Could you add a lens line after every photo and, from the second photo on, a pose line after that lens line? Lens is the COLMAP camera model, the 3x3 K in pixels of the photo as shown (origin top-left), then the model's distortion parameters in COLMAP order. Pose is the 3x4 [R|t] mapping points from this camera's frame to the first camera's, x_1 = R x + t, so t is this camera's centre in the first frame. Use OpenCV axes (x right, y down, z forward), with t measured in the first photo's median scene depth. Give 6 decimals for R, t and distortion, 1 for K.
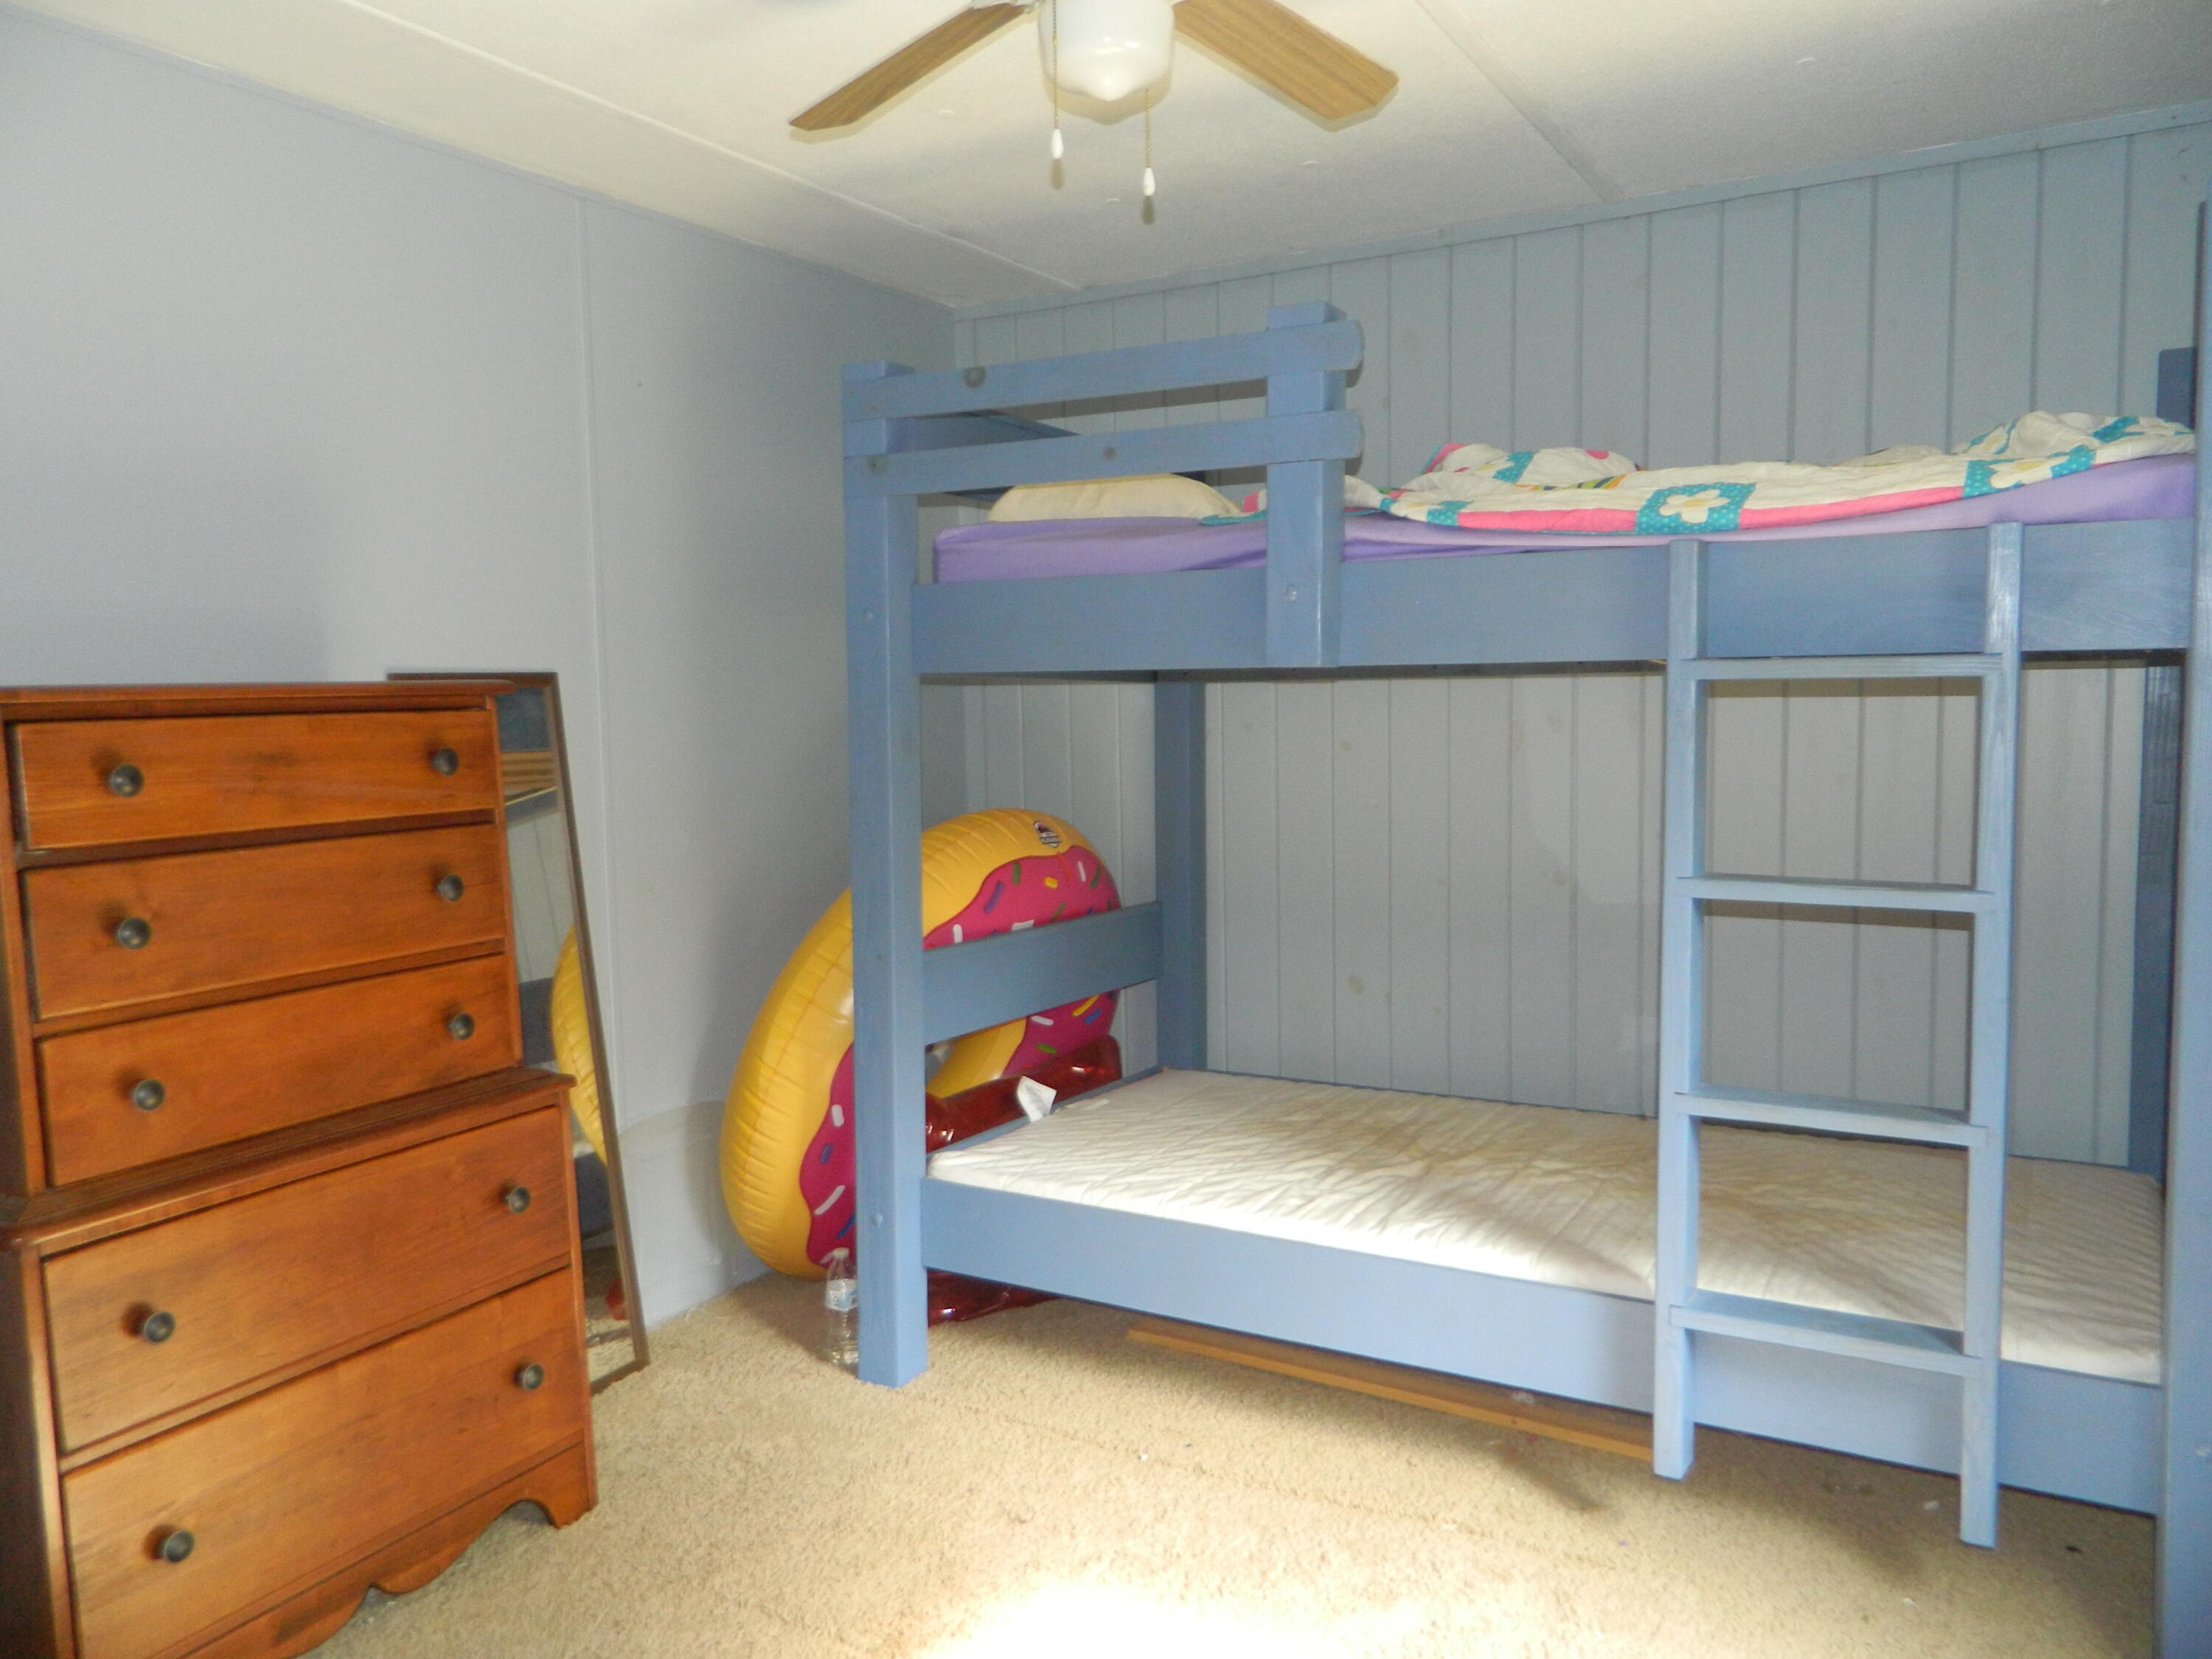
lens RADIAL K [[1661.5, 0, 1107.9], [0, 1661.5, 817.3], [0, 0, 1]] dist [0.015225, -0.009286]
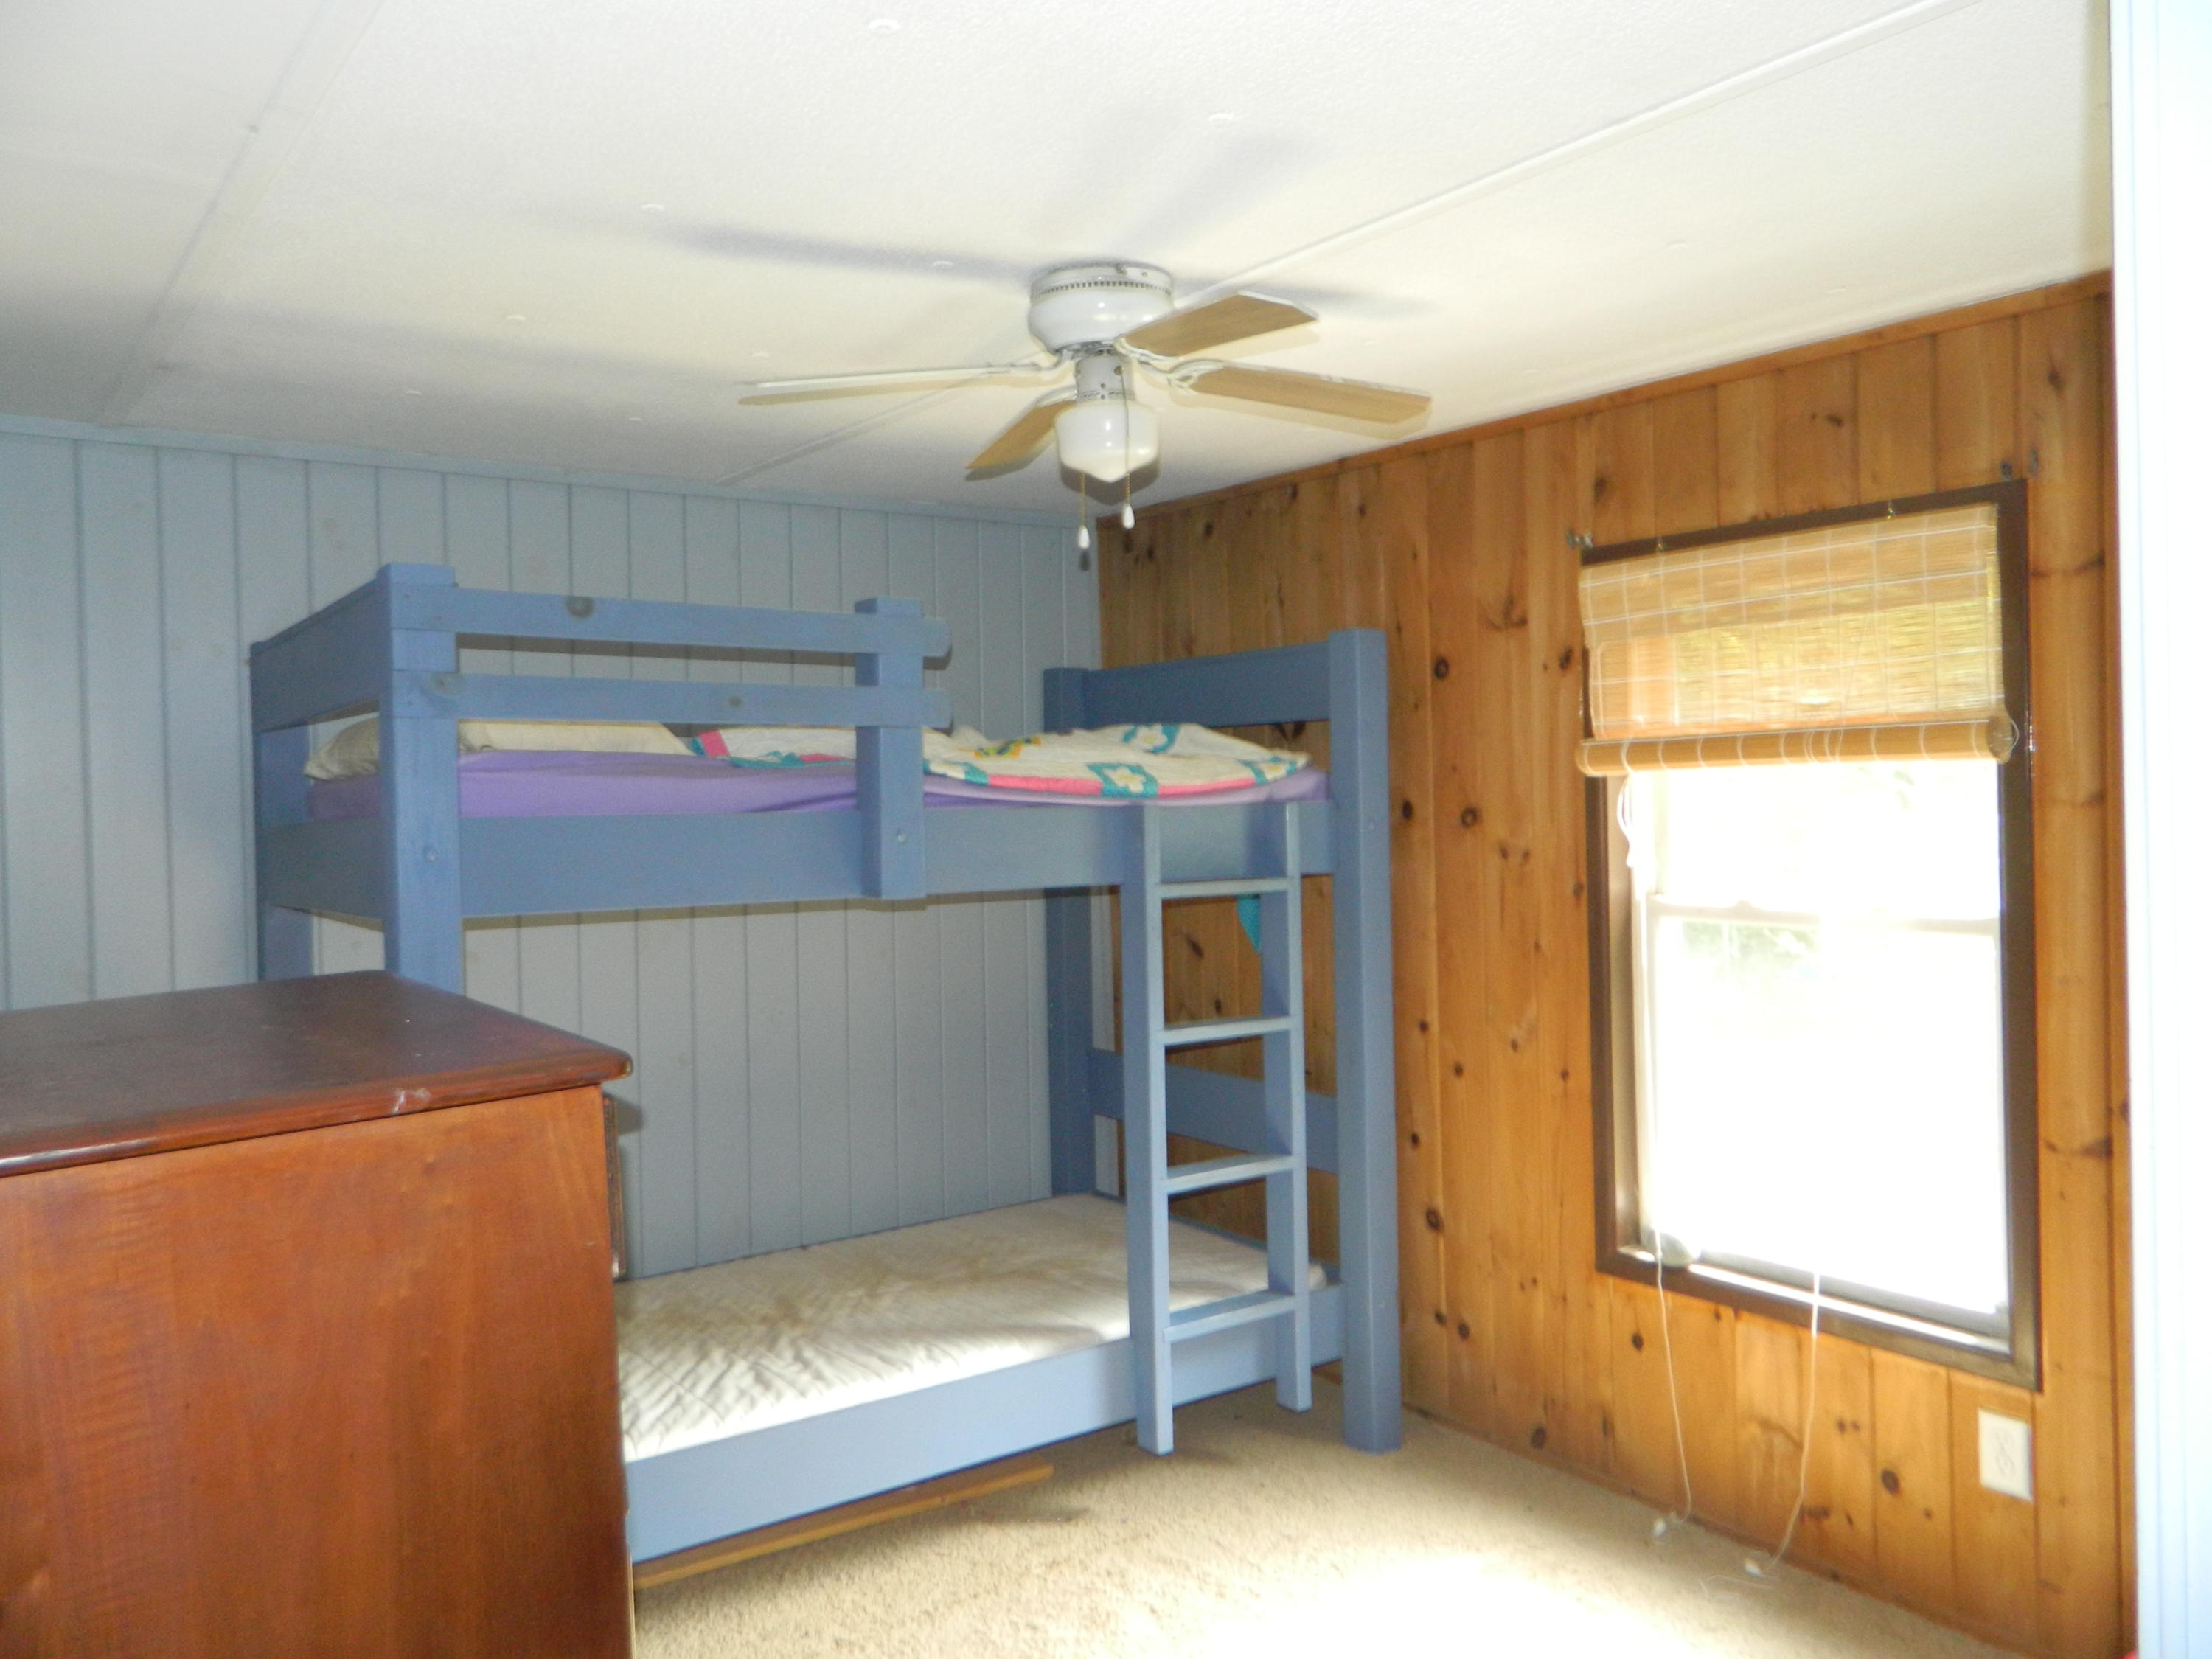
lens RADIAL K [[1661.5, 0, 1108.5], [0, 1661.5, 836.8], [0, 0, 1]] dist [0.015225, -0.009286]
pose [[0.417599, -0.015025, 0.908507, -0.925671], [0.080331, 0.996559, -0.020443, -0.100971], [-0.905074, 0.081518, 0.417369, 0.382083]]
